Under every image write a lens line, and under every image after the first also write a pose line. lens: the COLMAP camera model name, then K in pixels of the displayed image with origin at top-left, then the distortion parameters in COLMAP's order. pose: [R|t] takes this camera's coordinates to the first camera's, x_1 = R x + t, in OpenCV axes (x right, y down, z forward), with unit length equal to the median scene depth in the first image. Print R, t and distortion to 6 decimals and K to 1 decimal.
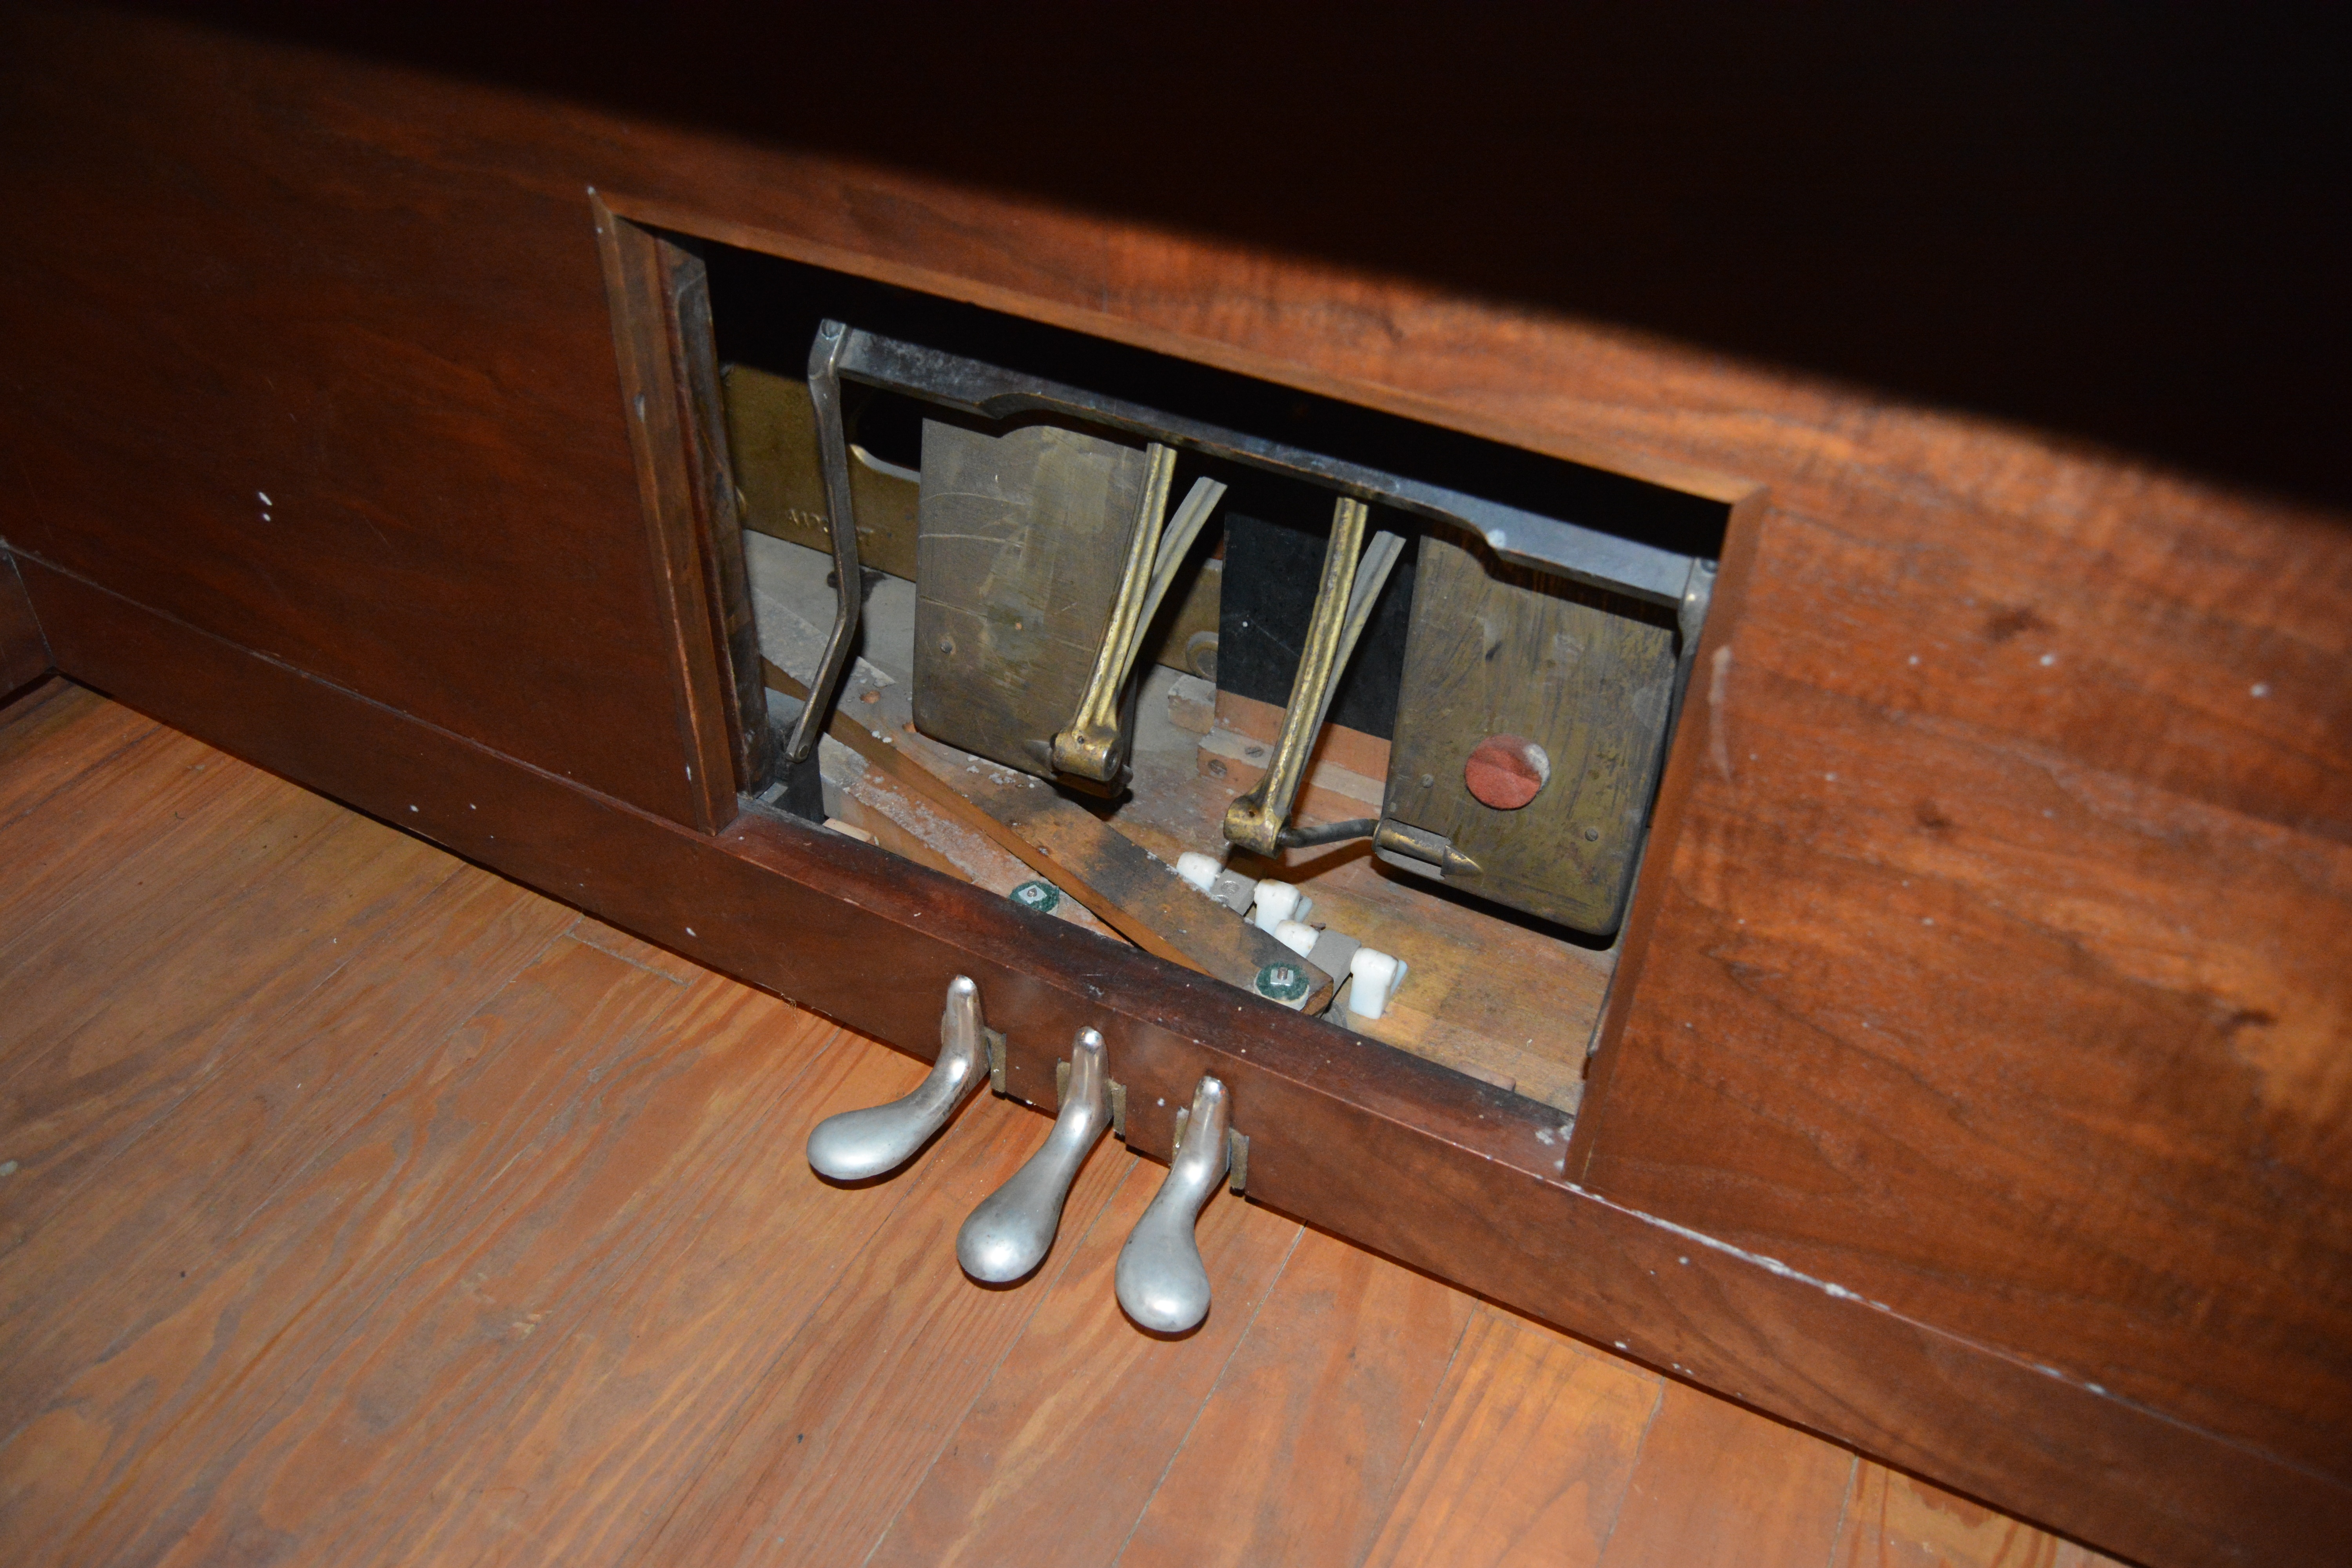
lens RADIAL K [[1820.1, 0, 1180.5], [0, 1820.1, 790.1], [0, 0, 1]] dist [-0.092463, 0.031766]
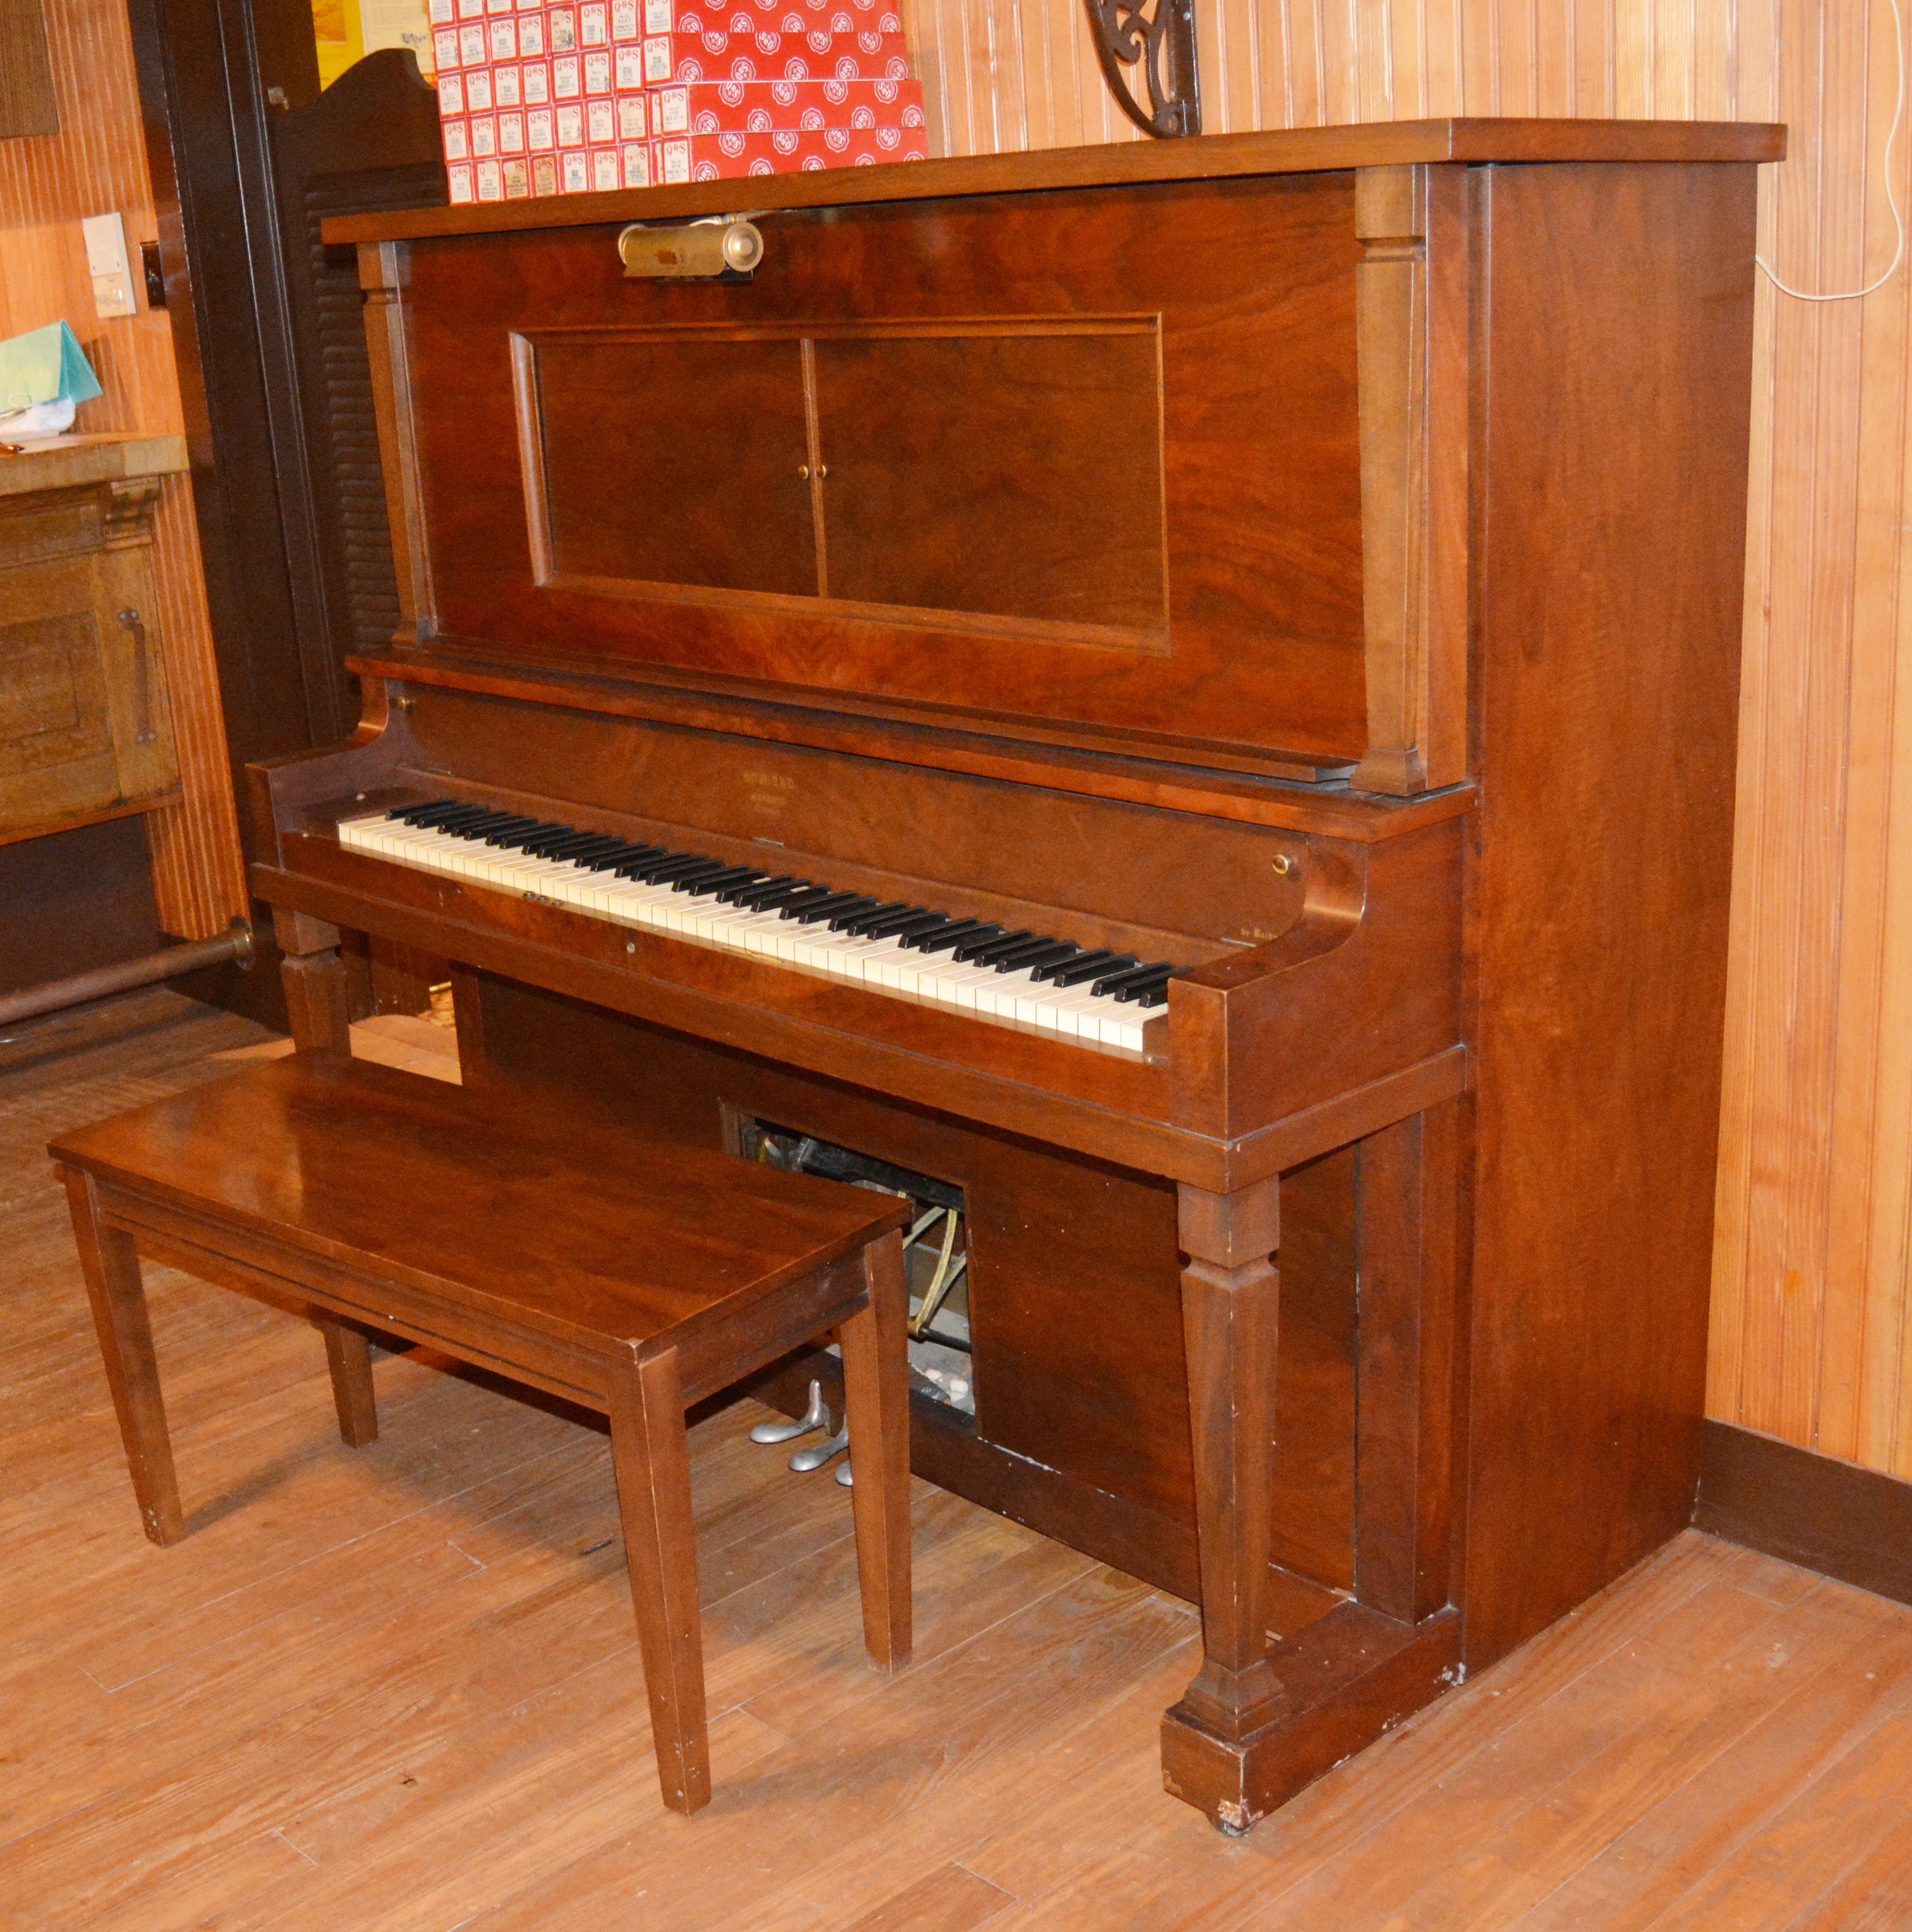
lens RADIAL K [[2521.3, 0, 794.3], [0, 2521.3, 973.1], [0, 0, 1]] dist [-0.090542, -0.000214]
pose [[0.921359, 0.015657, -0.388398, 1.359424], [-0.160463, 0.925400, -0.343346, 0.872497], [0.354048, 0.378669, 0.855138, -2.567311]]
